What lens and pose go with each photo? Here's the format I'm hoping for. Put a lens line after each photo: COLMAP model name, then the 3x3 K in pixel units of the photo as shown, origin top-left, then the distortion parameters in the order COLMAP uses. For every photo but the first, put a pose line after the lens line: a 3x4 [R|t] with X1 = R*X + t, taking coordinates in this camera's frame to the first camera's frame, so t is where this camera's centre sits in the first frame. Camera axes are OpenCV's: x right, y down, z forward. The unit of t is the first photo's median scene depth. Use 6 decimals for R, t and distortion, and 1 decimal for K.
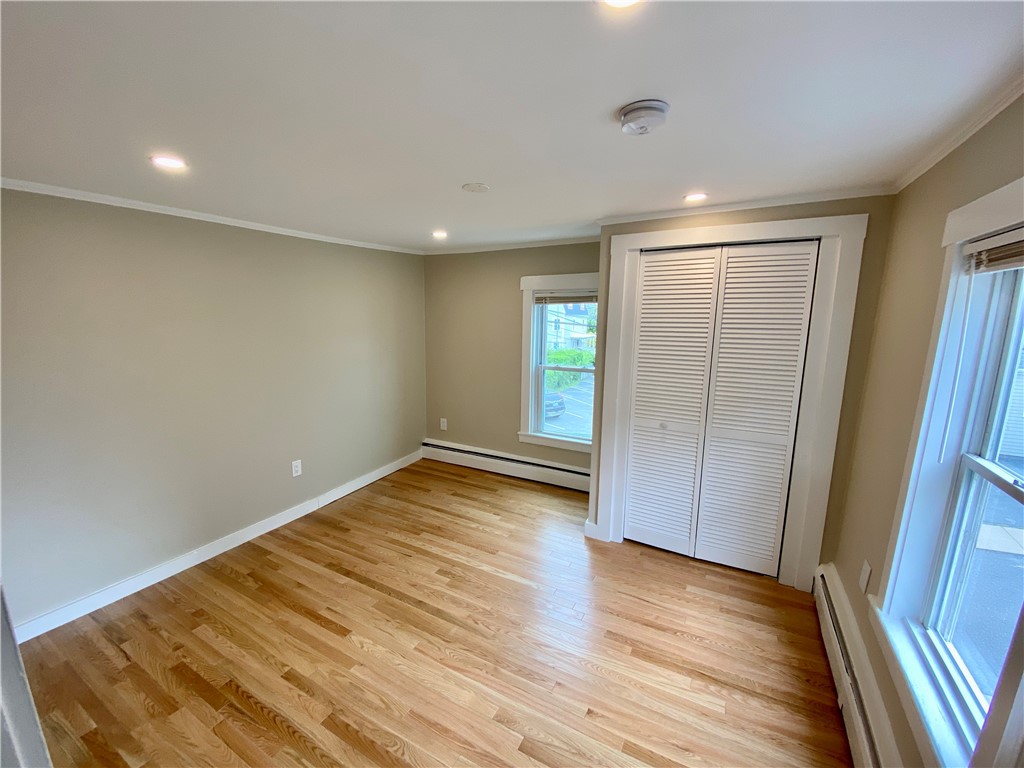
lens RADIAL K [[408.8, 0, 511.2], [0, 408.8, 385.8], [0, 0, 1]] dist [0.040519, -0.037966]
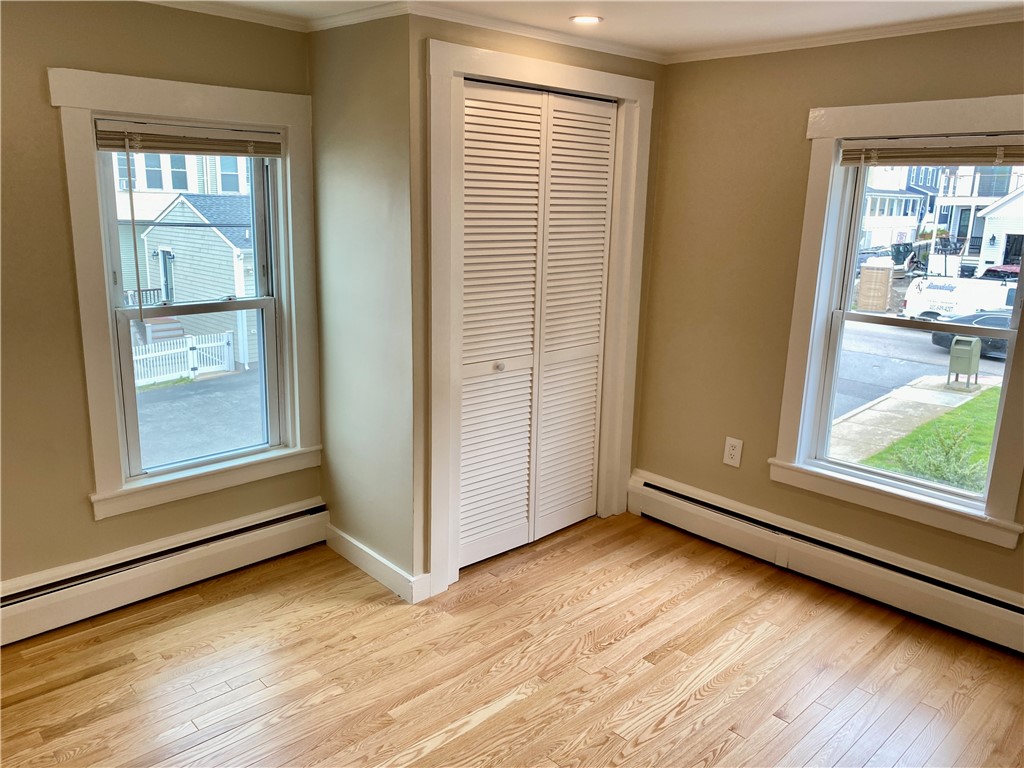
lens RADIAL K [[776.2, 0, 512.9], [0, 776.2, 378.8], [0, 0, 1]] dist [0.004512, 0.011205]
pose [[0.309619, -0.219085, 0.925277, -0.754727], [0.136167, 0.973281, 0.184887, -0.107120], [-0.941060, 0.068748, 0.331178, 0.596050]]
